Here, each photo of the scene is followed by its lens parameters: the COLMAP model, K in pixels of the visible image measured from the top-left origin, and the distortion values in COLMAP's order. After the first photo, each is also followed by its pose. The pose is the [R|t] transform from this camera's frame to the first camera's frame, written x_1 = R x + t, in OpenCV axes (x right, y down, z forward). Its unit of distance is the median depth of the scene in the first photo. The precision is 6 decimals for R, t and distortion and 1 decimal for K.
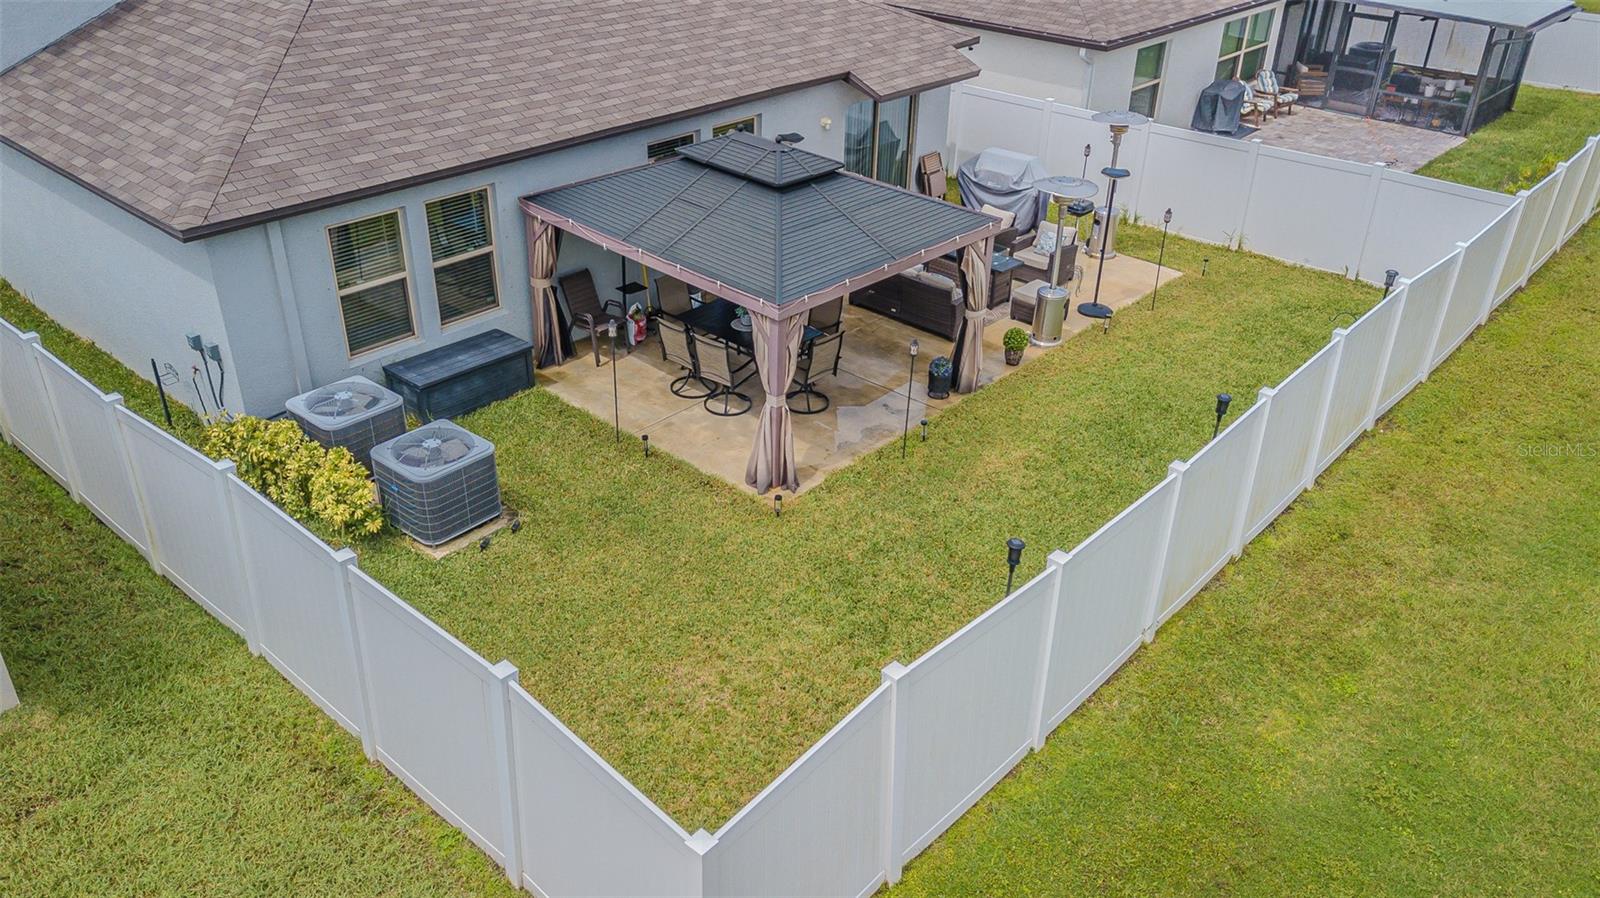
lens RADIAL K [[1230.0, 0, 793.9], [0, 1230.0, 454.5], [0, 0, 1]] dist [0.022034, 0.010383]
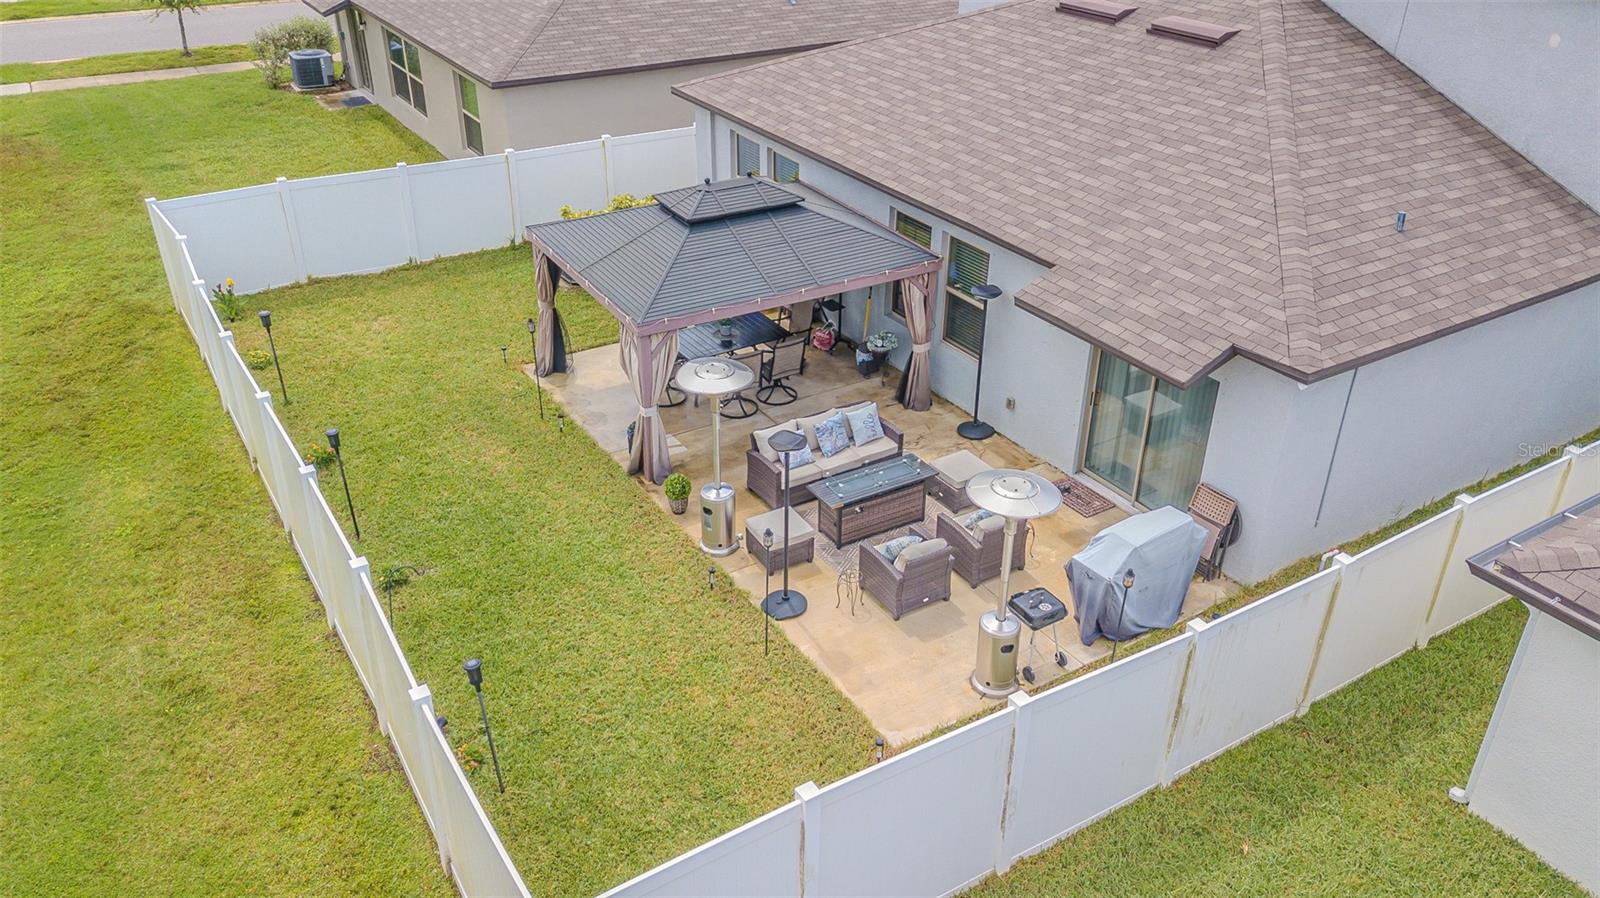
lens RADIAL K [[1230.0, 0, 806.0], [0, 1230.0, 457.6], [0, 0, 1]] dist [0.022034, 0.010383]
pose [[-0.267502, 0.460294, -0.846506, 1.027911], [-0.500006, 0.684671, 0.530301, -0.717836], [0.823672, 0.565115, 0.046999, 1.148431]]
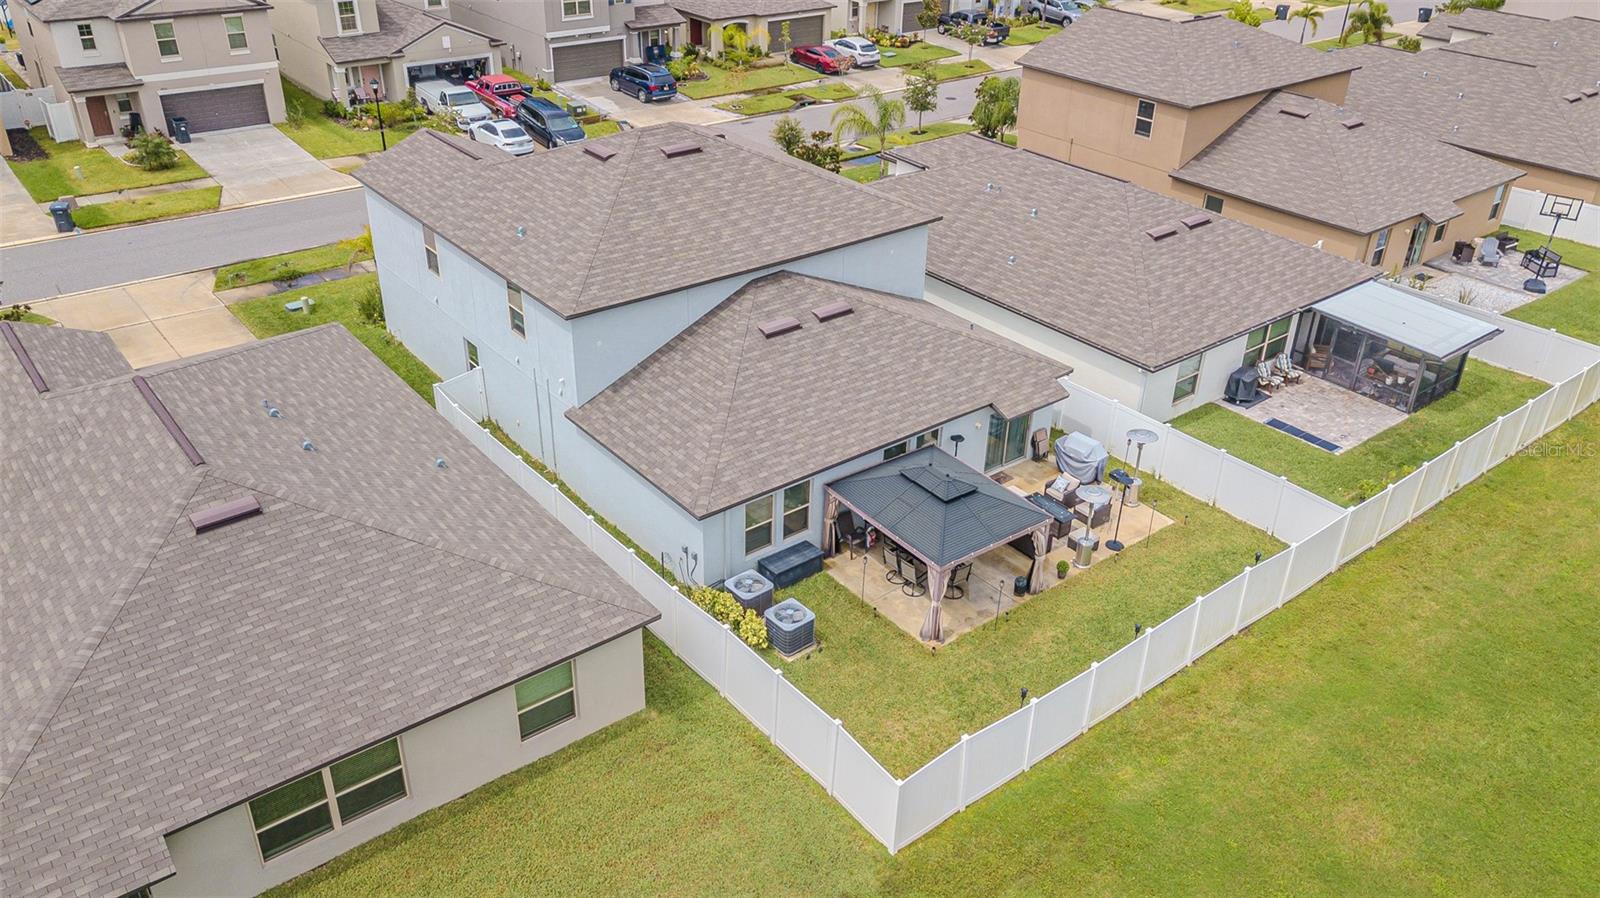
lens RADIAL K [[1230.0, 0, 791.2], [0, 1230.0, 433.3], [0, 0, 1]] dist [0.022034, 0.010383]
pose [[0.986324, 0.082692, -0.142570, 0.016187], [-0.085630, 0.996220, -0.014584, -0.269326], [0.140826, 0.026593, 0.989677, -1.148543]]
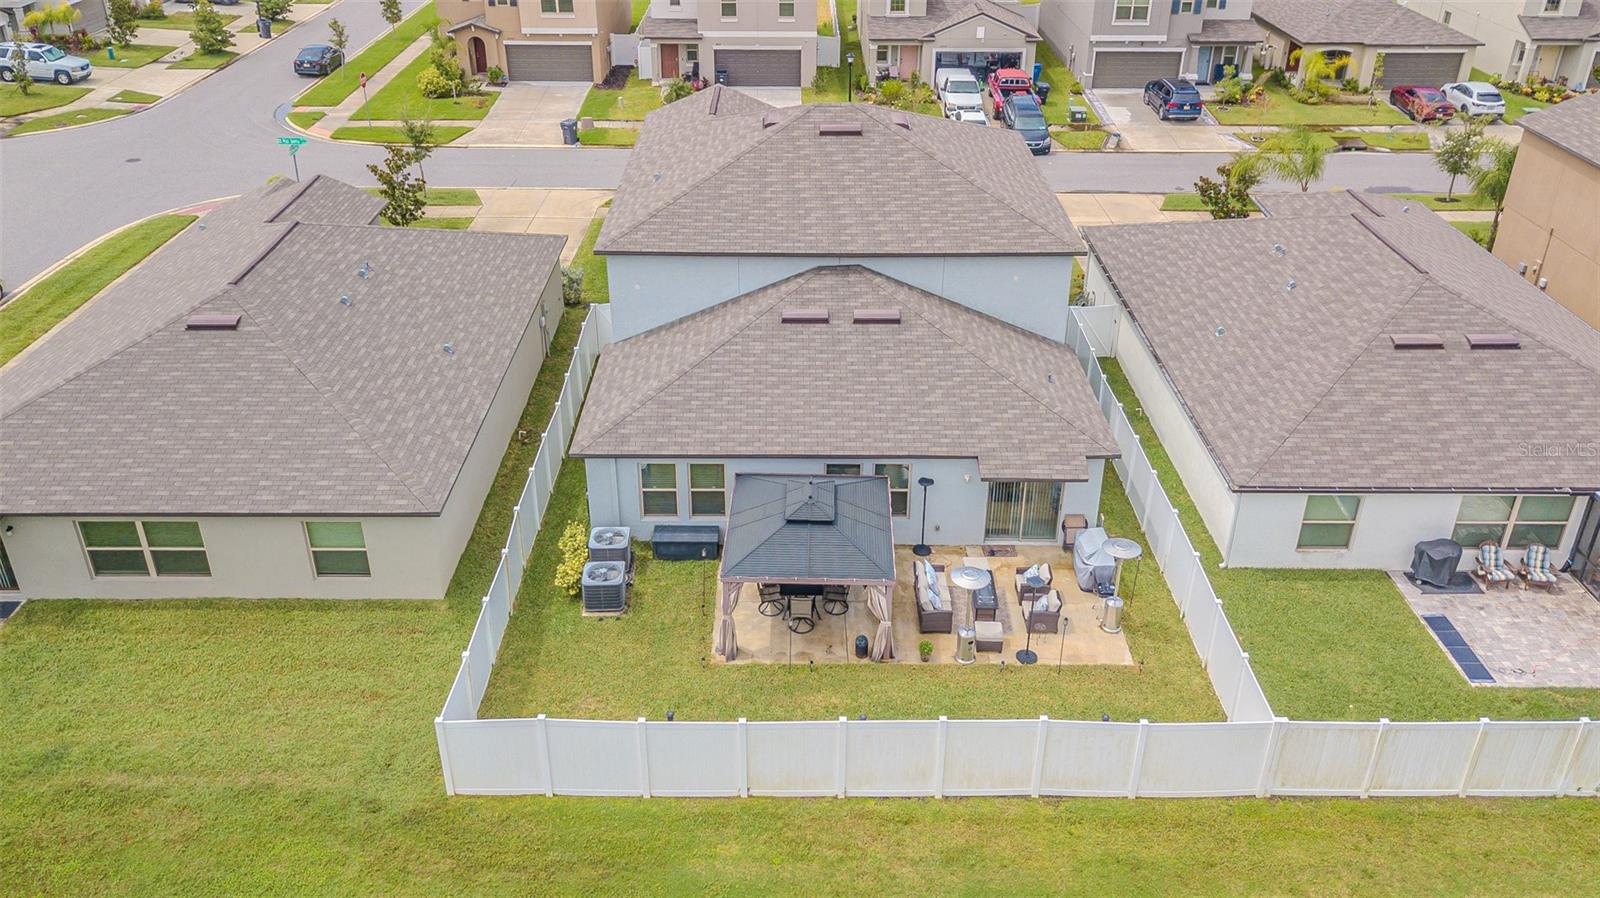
lens RADIAL K [[1230.0, 0, 807.4], [0, 1230.0, 468.7], [0, 0, 1]] dist [0.022034, 0.010383]
pose [[0.675042, 0.358912, -0.644593, 1.214349], [-0.364145, 0.921941, 0.131994, -0.548087], [0.641651, 0.145624, 0.753046, -0.481565]]
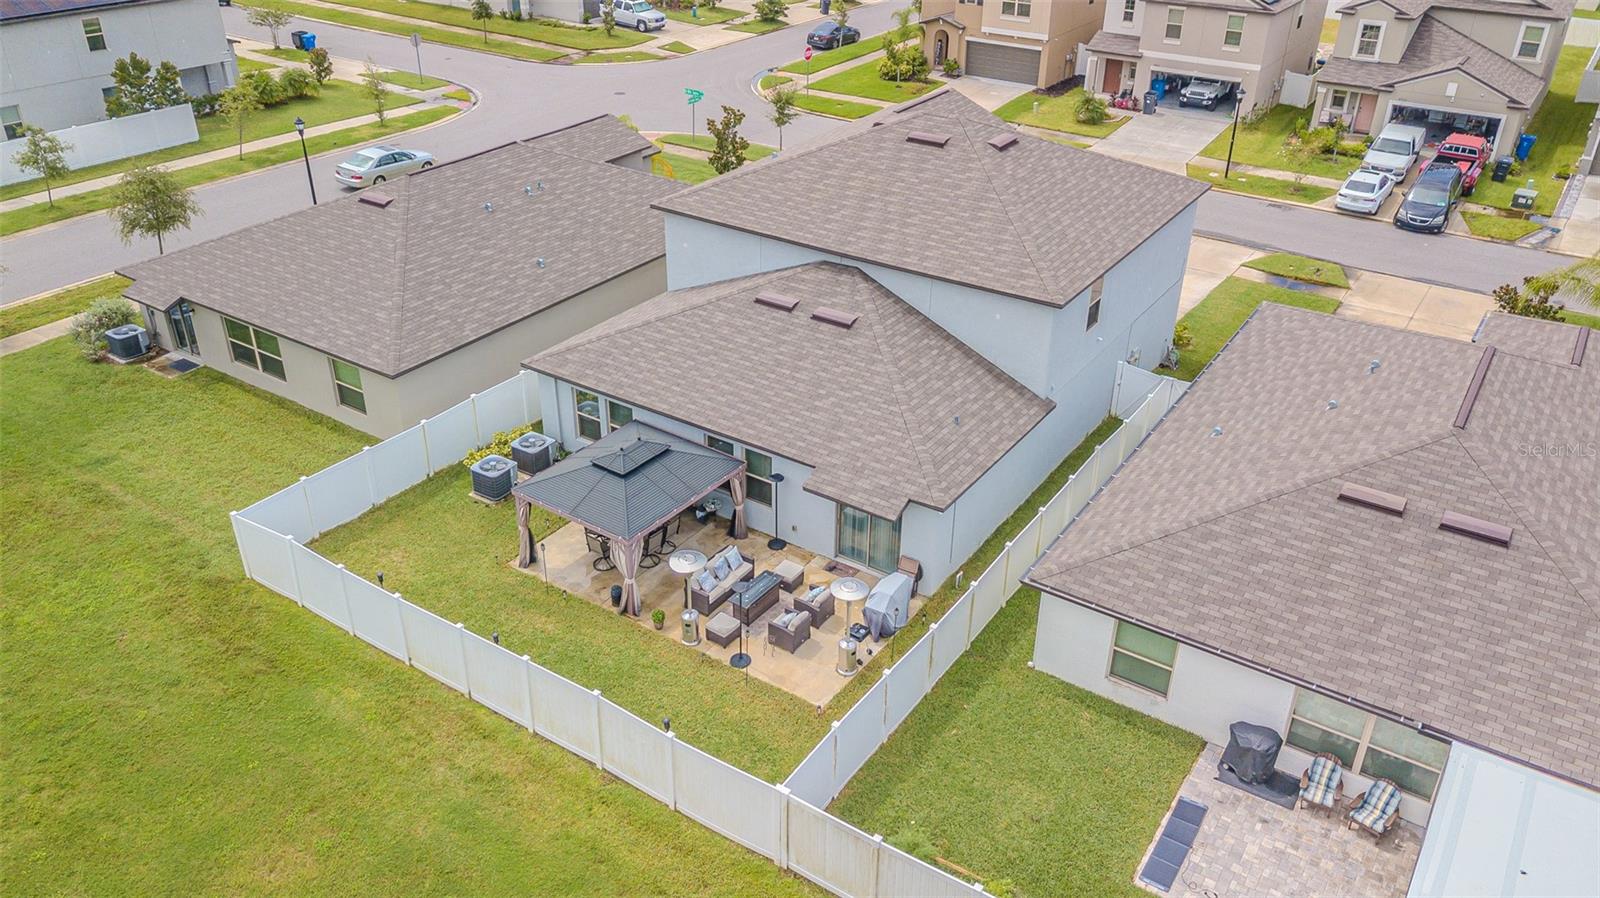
lens RADIAL K [[1230.0, 0, 816.3], [0, 1230.0, 434.6], [0, 0, 1]] dist [0.022034, 0.010383]
pose [[0.150092, 0.463387, -0.873352, 1.844755], [-0.506887, 0.794493, 0.334434, -1.134397], [0.848845, 0.392495, 0.354132, 0.518135]]
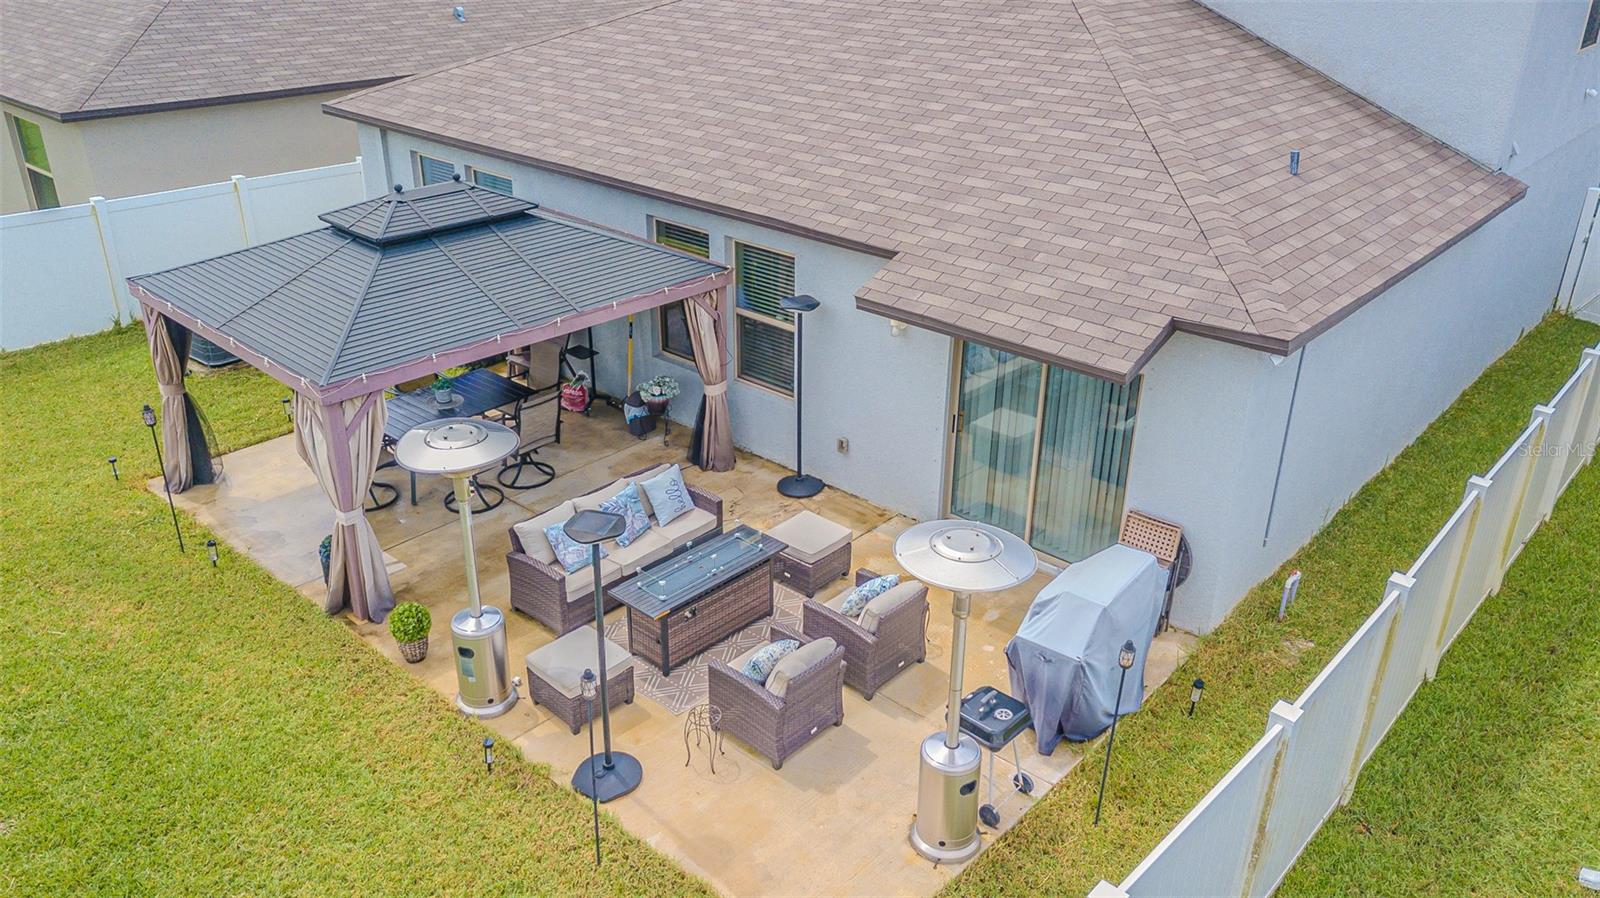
lens RADIAL K [[1230.0, 0, 811.2], [0, 1230.0, 449.6], [0, 0, 1]] dist [0.022034, 0.010383]
pose [[0.012092, 0.412190, -0.911018, 0.794178], [-0.513645, 0.784253, 0.348018, -0.536486], [0.857918, 0.463731, 0.221202, 1.117131]]
